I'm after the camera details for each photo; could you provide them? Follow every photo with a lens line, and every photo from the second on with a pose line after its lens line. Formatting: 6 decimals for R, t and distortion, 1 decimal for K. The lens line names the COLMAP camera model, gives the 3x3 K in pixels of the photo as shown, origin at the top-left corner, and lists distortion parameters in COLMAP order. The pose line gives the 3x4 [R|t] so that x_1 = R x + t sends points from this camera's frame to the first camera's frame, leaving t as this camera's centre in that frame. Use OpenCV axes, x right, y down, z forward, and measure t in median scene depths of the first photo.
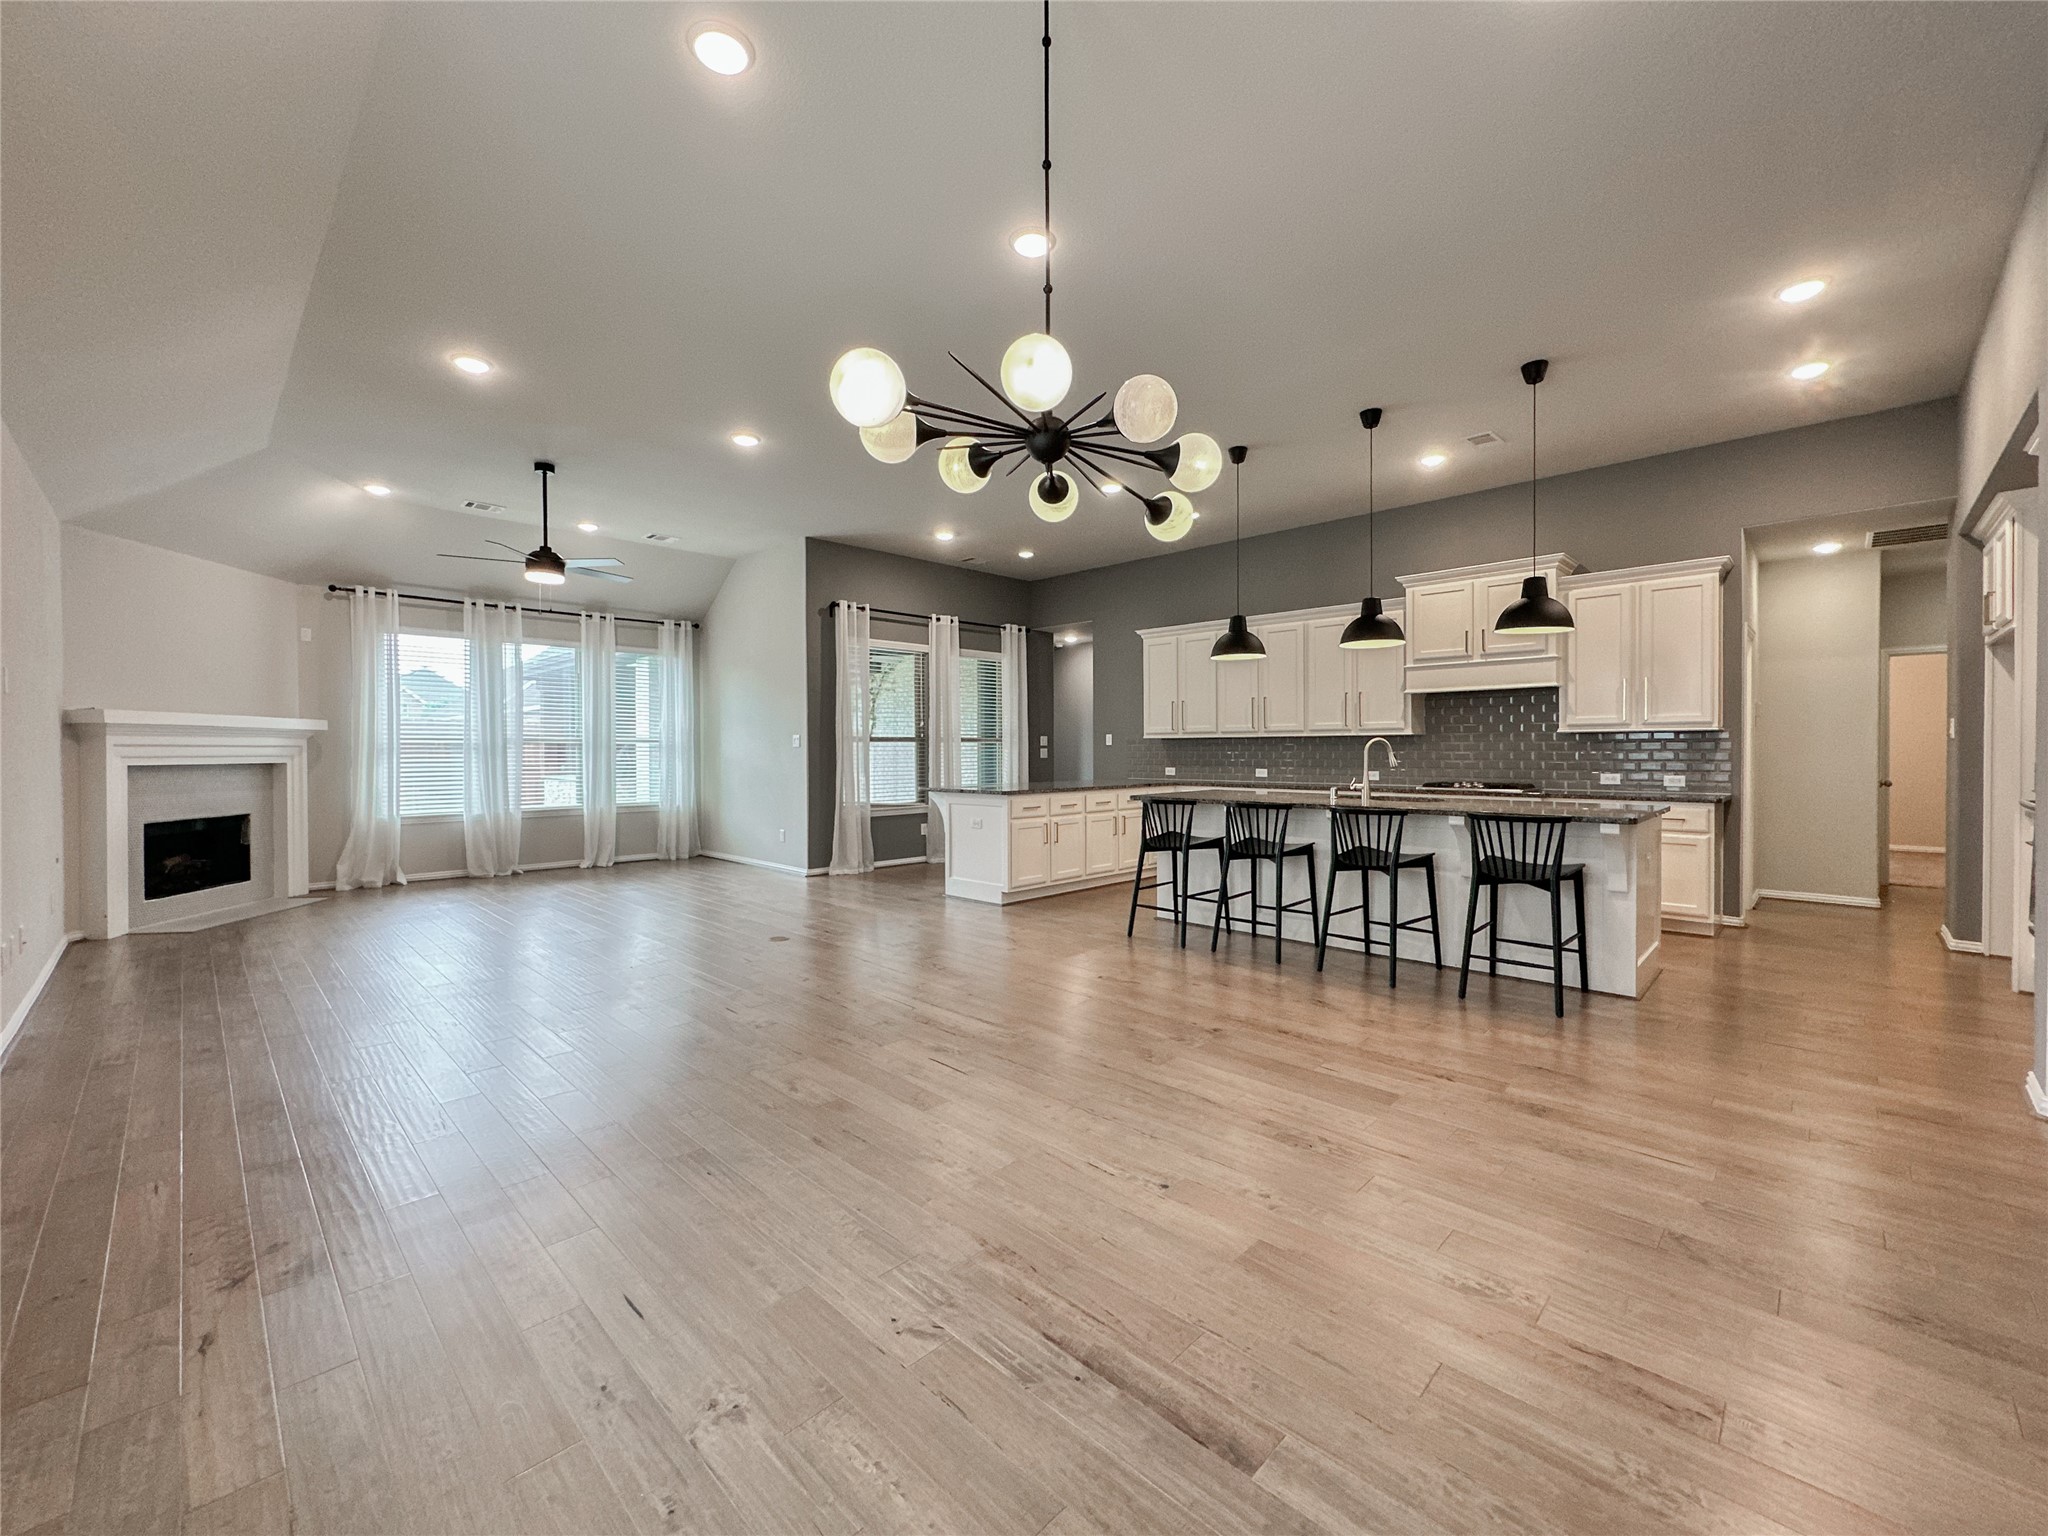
lens RADIAL K [[837.1, 0, 1022.7], [0, 837.1, 758.2], [0, 0, 1]] dist [-0.011637, 0.001776]
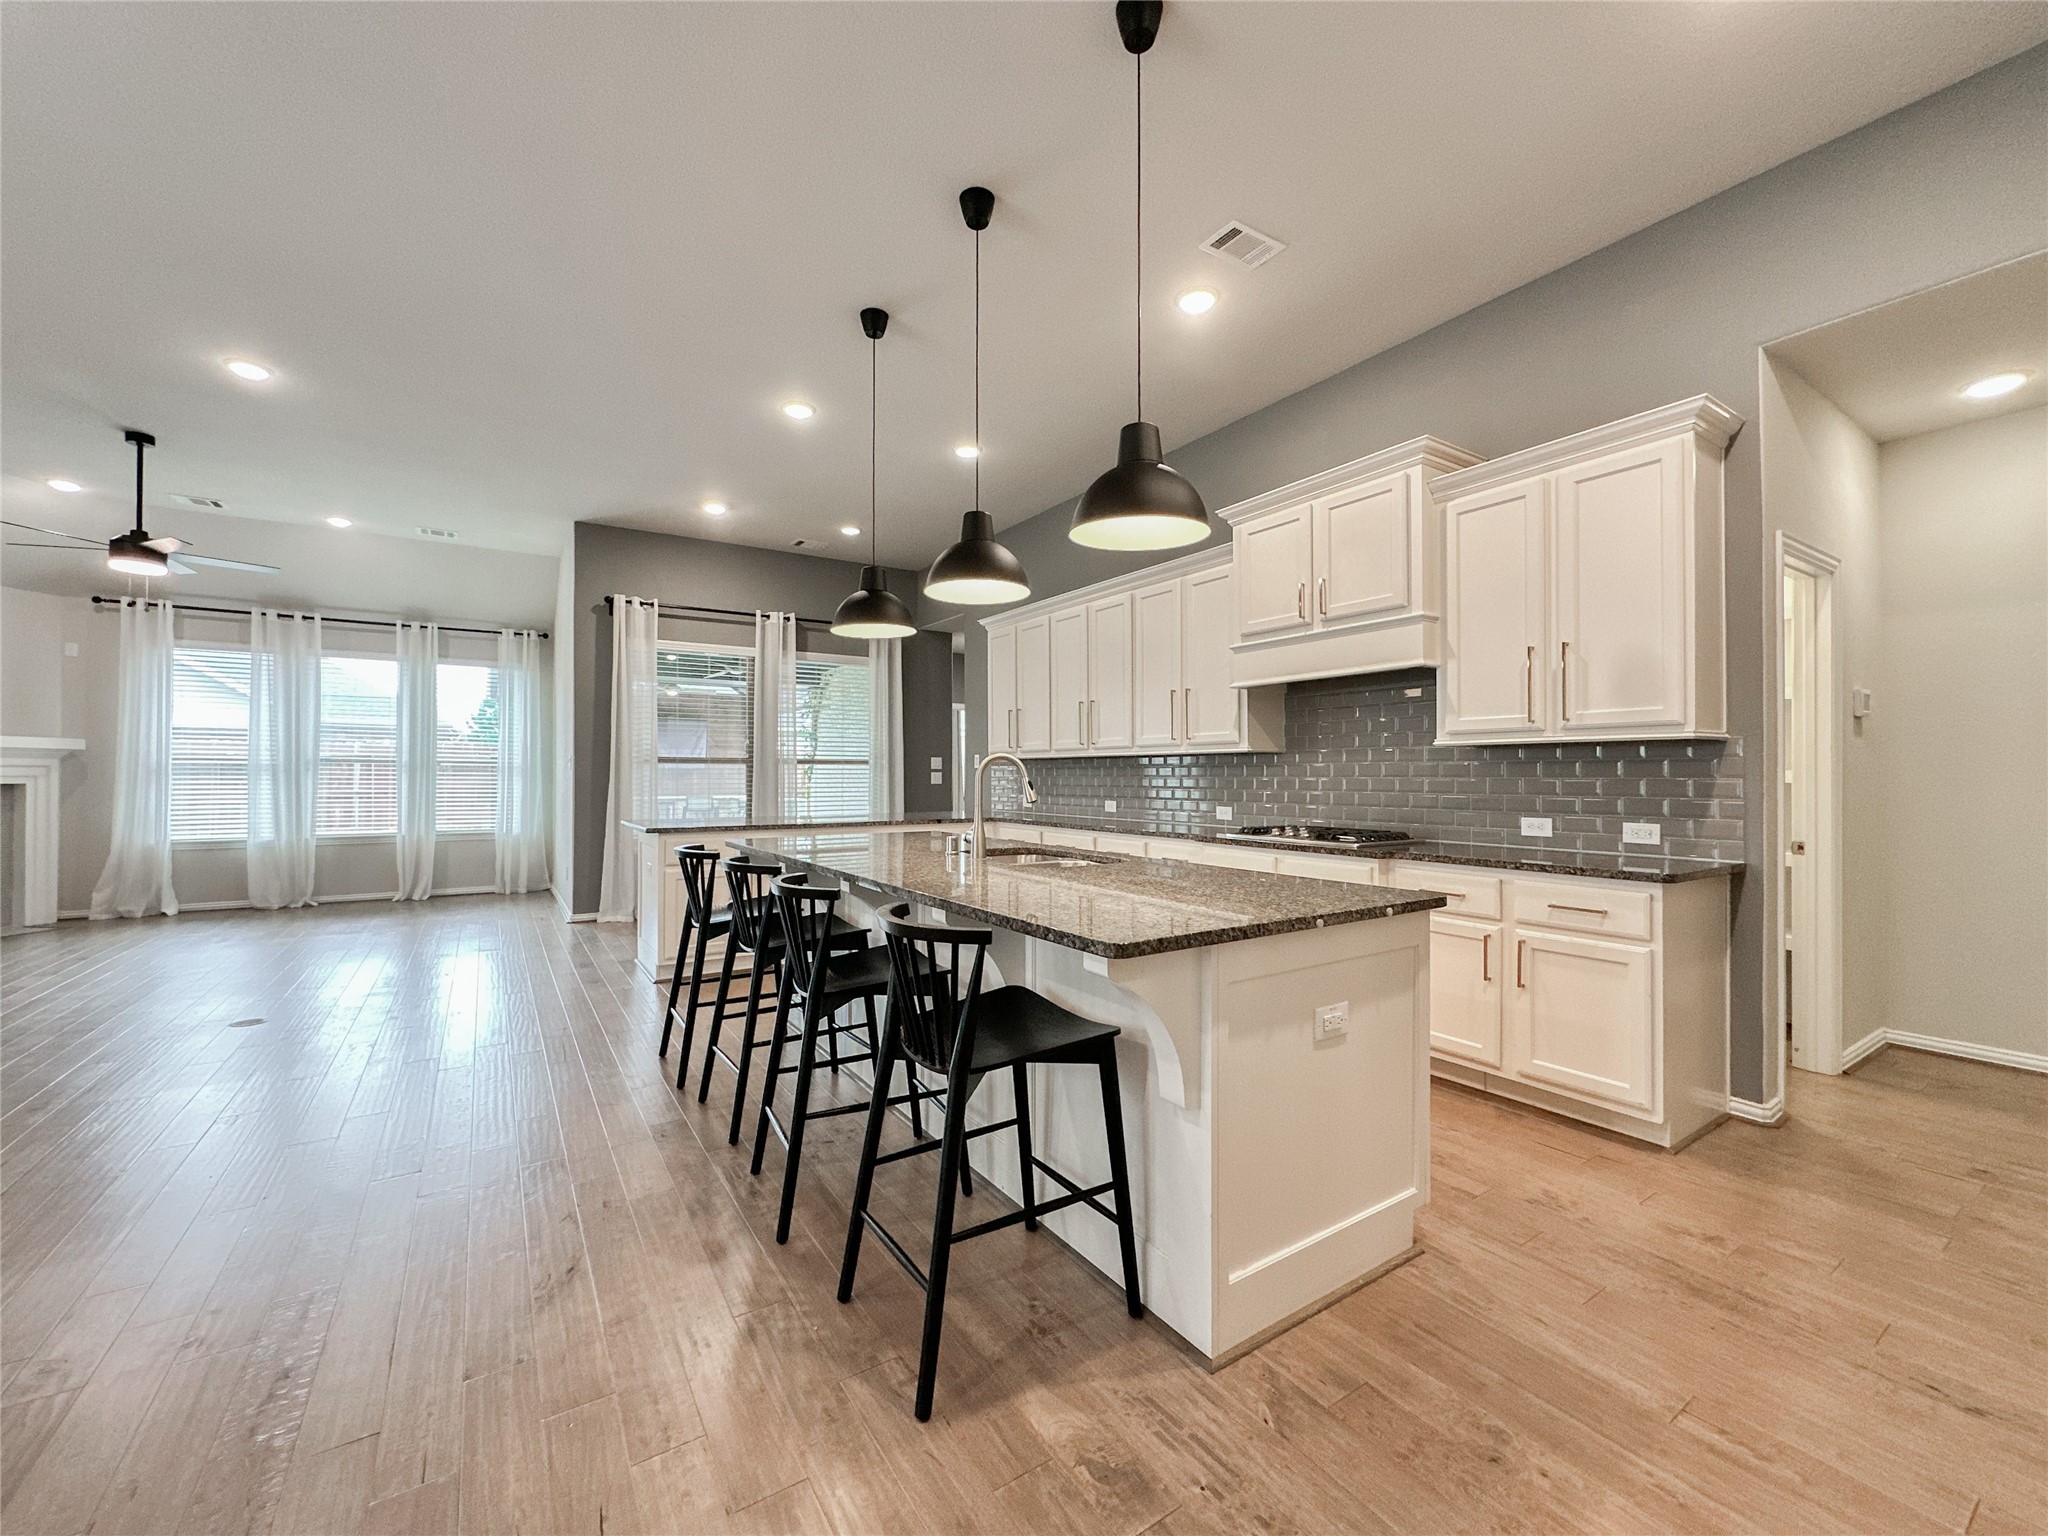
lens RADIAL K [[837.1, 0, 1014.3], [0, 837.1, 769.9], [0, 0, 1]] dist [-0.011637, 0.001776]
pose [[0.977367, 0.003094, -0.211528, 0.379578], [-0.006656, 0.999848, -0.016130, -0.002103], [0.211446, 0.017173, 0.977239, 0.289798]]
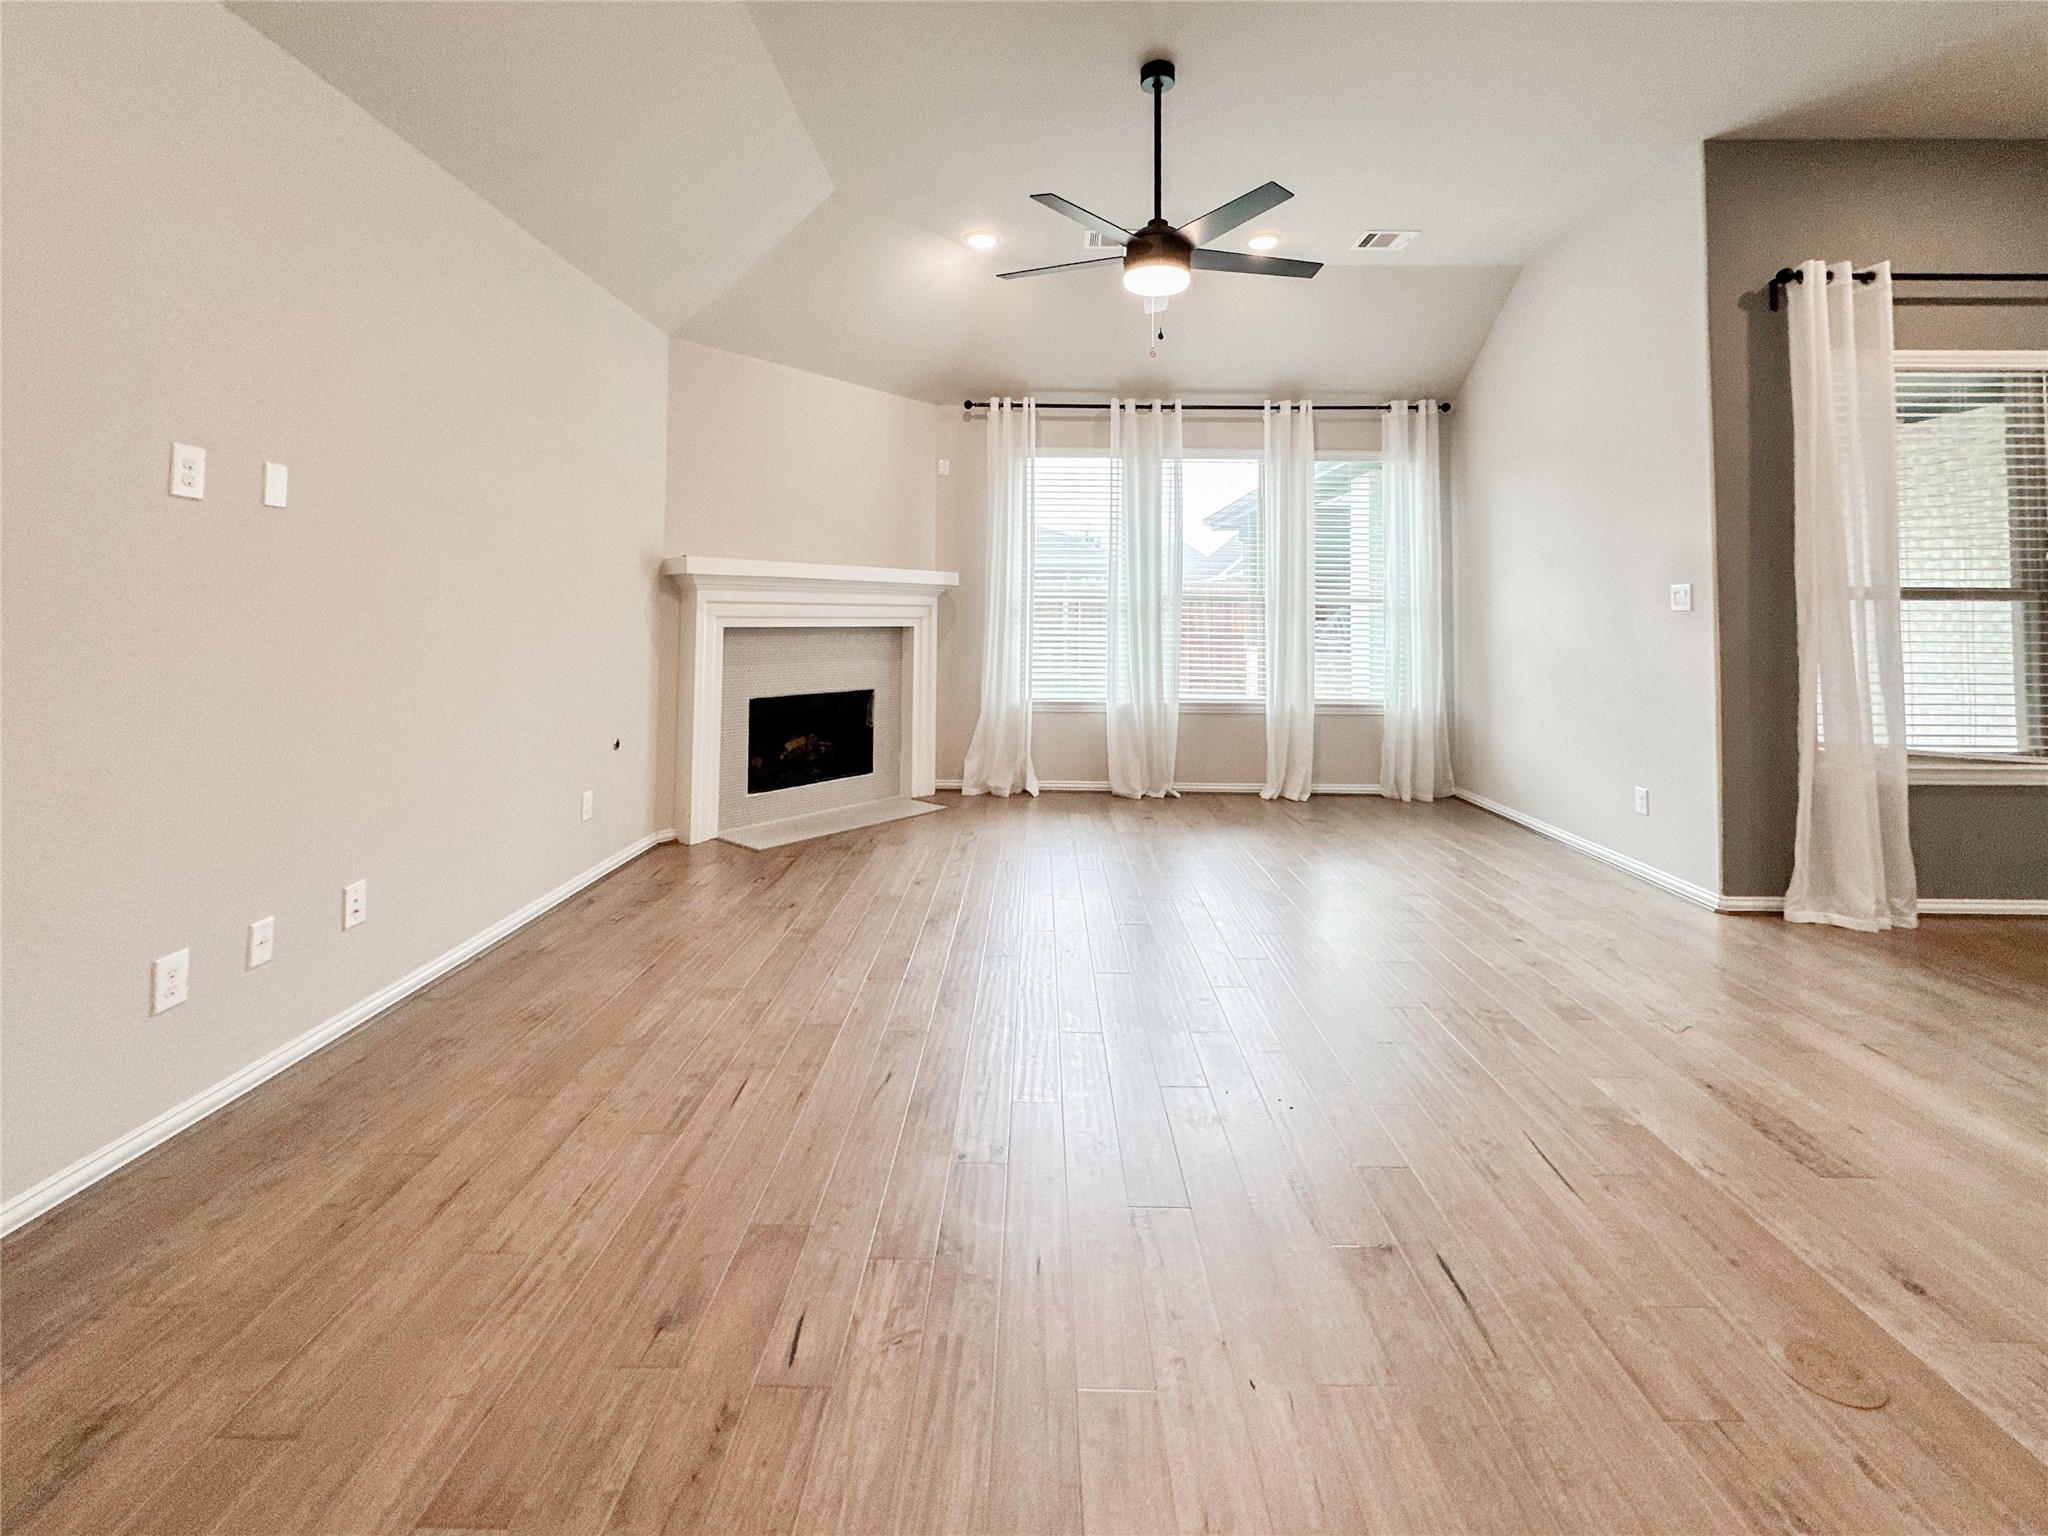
lens RADIAL K [[885.4, 0, 1024.5], [0, 885.4, 583.3], [0, 0, 1]] dist [0.001493, -0.000022]
pose [[0.694161, -0.017448, -0.719609, -0.186373], [-0.016194, 0.999075, -0.039846, -0.003222], [0.719638, 0.039313, 0.693236, 0.446592]]
